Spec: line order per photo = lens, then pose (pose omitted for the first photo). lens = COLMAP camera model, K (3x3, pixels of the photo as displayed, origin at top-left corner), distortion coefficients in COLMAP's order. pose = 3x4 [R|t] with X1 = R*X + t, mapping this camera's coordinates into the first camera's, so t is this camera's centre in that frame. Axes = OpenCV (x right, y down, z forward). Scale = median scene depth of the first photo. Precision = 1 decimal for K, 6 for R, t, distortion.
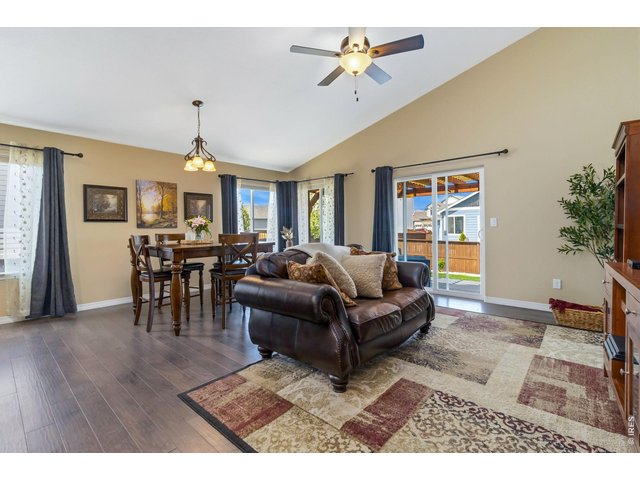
lens RADIAL K [[302.7, 0, 320.3], [0, 302.7, 237.1], [0, 0, 1]] dist [-0.003806, -0.000543]
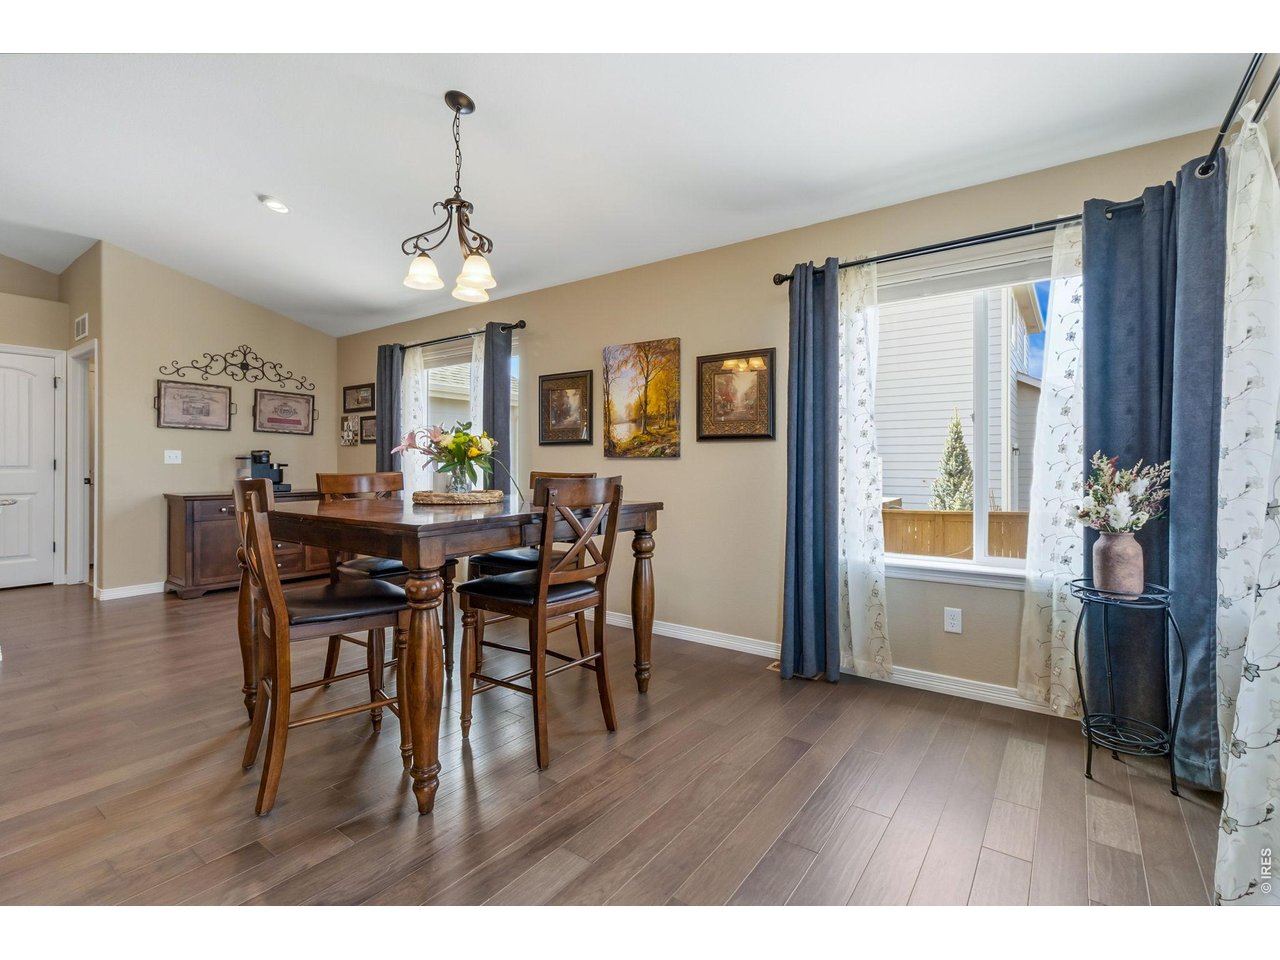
lens RADIAL K [[605.3, 0, 640.1], [0, 605.3, 474.2], [0, 0, 1]] dist [-0.003806, -0.000543]
pose [[0.111628, 0.017652, -0.993593, 0.269845], [-0.035394, 0.999278, 0.013776, -0.019315], [0.993120, 0.033630, 0.112172, 0.919319]]
